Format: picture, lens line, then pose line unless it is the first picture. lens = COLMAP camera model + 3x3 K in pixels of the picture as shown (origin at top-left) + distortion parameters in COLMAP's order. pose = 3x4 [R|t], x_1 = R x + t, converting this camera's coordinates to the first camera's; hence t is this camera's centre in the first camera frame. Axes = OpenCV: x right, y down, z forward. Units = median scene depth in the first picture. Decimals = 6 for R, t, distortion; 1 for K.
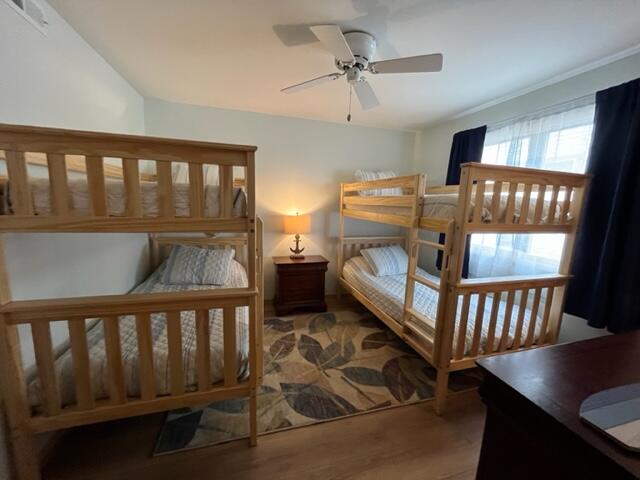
lens RADIAL K [[258.2, 0, 319.0], [0, 258.2, 243.1], [0, 0, 1]] dist [-0.000937, -0.000508]
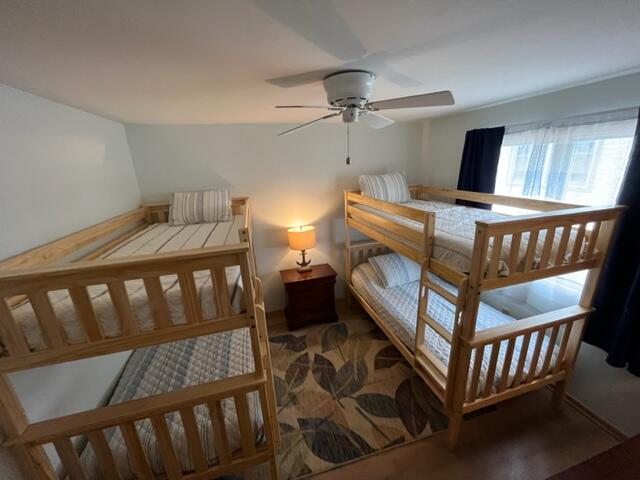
lens RADIAL K [[258.2, 0, 319.0], [0, 258.2, 240.5], [0, 0, 1]] dist [-0.000937, -0.000508]
pose [[0.996726, -0.070921, -0.038836, 0.030540], [0.075675, 0.987384, 0.139094, -0.332507], [0.028481, -0.141577, 0.989517, 0.072221]]
